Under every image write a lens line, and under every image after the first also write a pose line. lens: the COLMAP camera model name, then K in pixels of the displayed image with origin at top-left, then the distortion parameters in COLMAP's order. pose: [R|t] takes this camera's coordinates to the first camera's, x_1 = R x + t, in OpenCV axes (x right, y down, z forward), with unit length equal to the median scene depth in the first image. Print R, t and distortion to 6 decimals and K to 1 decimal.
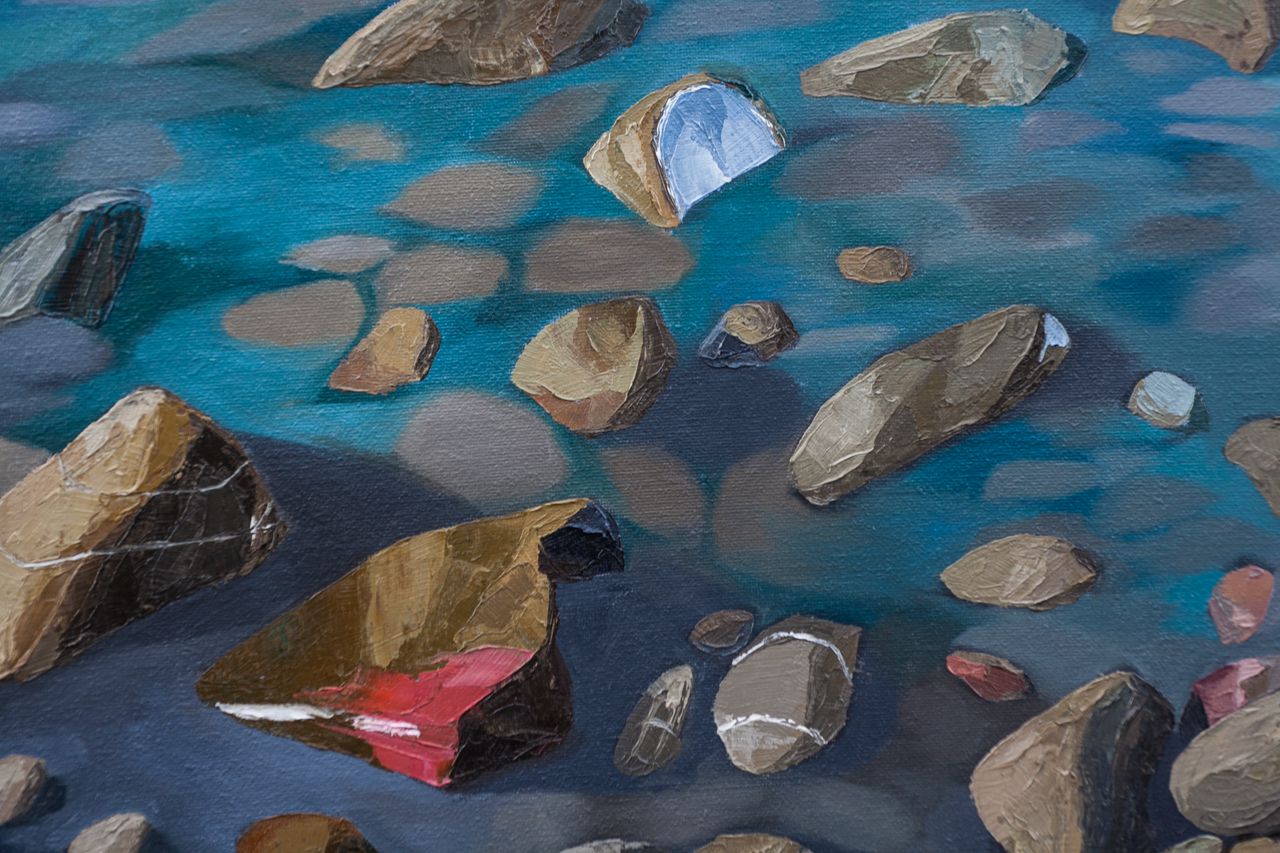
lens RADIAL K [[1838.6, 0, 642.8], [0, 1838.6, 428.7], [0, 0, 1]] dist [0.017973, 0.000000]
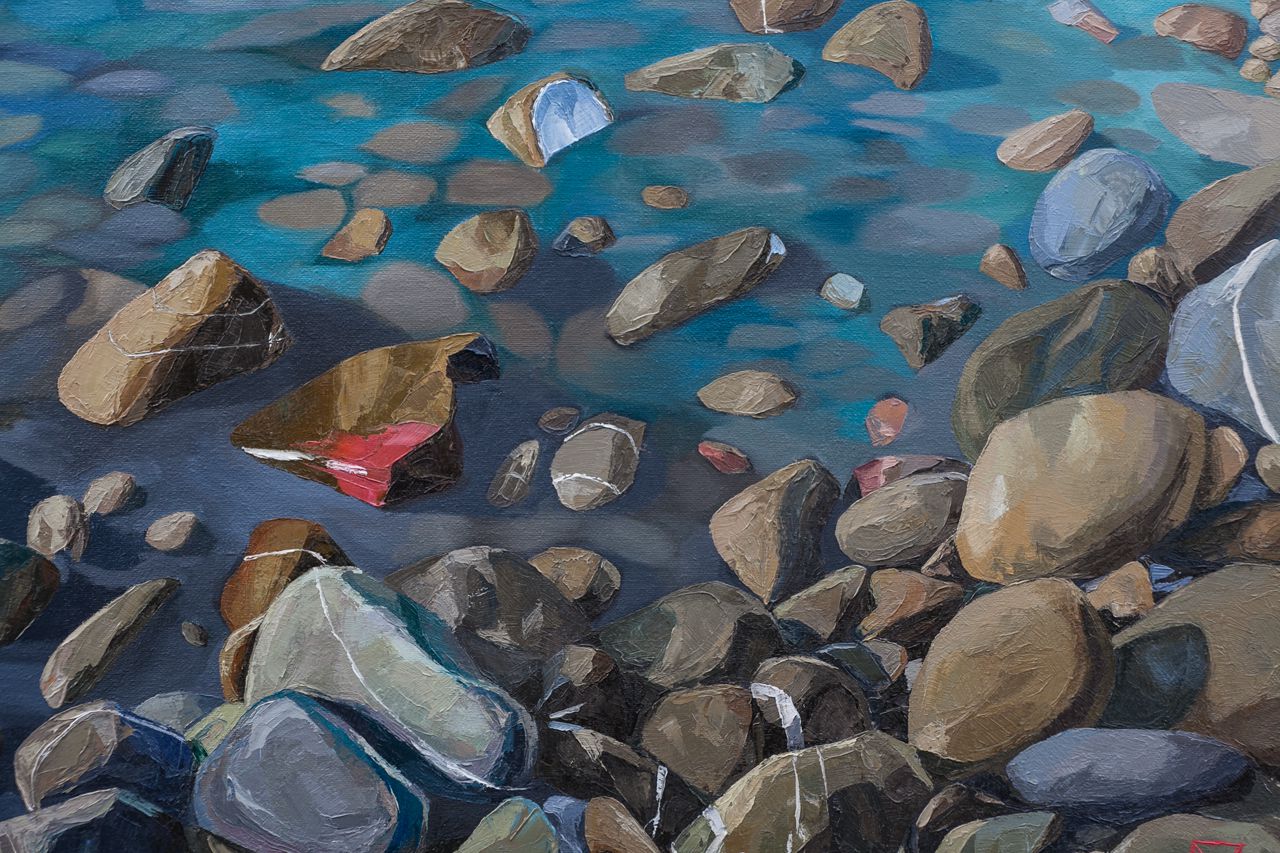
lens RADIAL K [[1838.6, 0, 637.3], [0, 1838.6, 424.4], [0, 0, 1]] dist [0.017973, 0.000000]
pose [[0.998759, 0.049596, -0.004568, 0.119380], [-0.049639, 0.998719, -0.009766, 0.126332], [0.004078, 0.009981, 0.999942, -0.605204]]
